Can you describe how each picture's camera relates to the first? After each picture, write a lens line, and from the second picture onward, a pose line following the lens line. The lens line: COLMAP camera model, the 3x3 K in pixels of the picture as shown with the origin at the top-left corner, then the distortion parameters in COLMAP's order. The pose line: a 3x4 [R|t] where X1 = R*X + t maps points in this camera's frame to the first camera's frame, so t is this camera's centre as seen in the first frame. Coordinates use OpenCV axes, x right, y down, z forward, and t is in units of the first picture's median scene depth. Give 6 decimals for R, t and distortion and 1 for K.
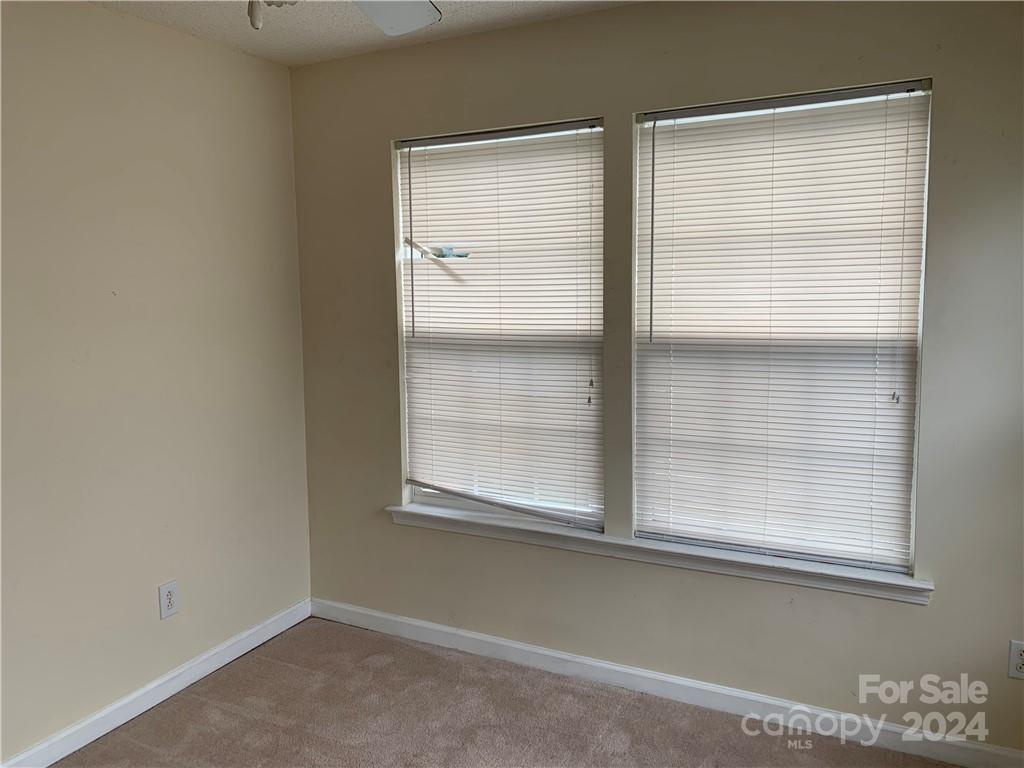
lens RADIAL K [[881.9, 0, 512.4], [0, 881.9, 404.6], [0, 0, 1]] dist [0.006046, 0.000277]
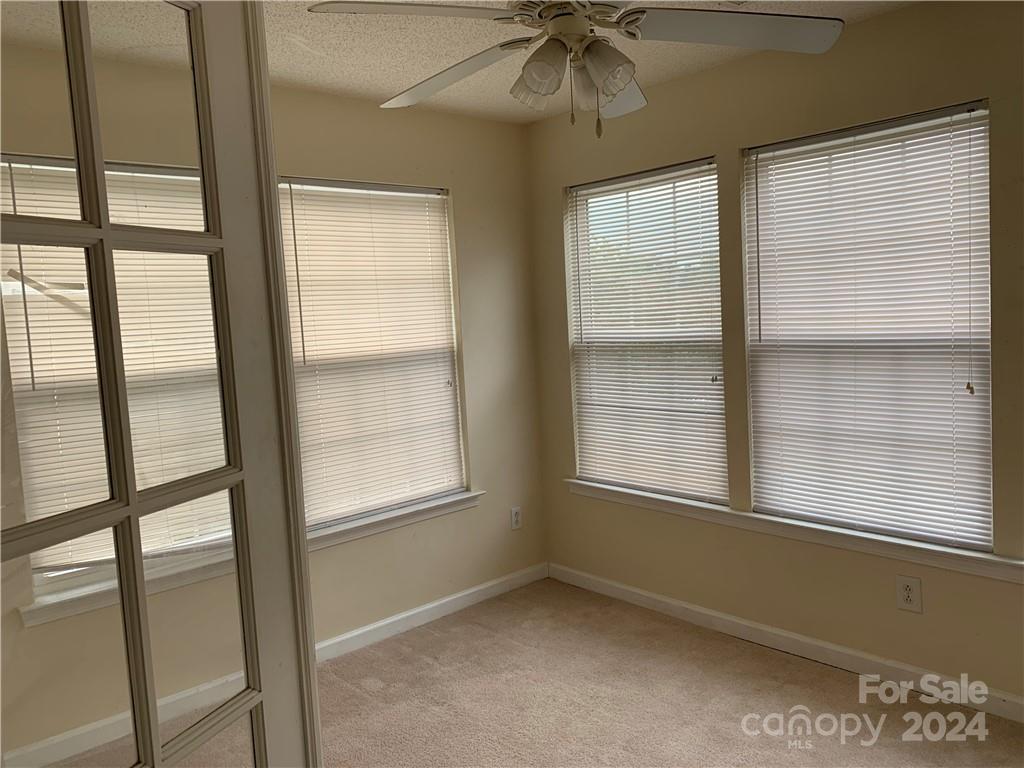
lens RADIAL K [[765.1, 0, 512.0], [0, 765.1, 384.0], [0, 0, 1]] dist [0.007714, -0.005082]
pose [[0.300999, -0.097119, 0.948666, -0.785709], [0.168202, 0.984611, 0.047431, -0.049680], [-0.938673, 0.145291, 0.312703, 0.431788]]
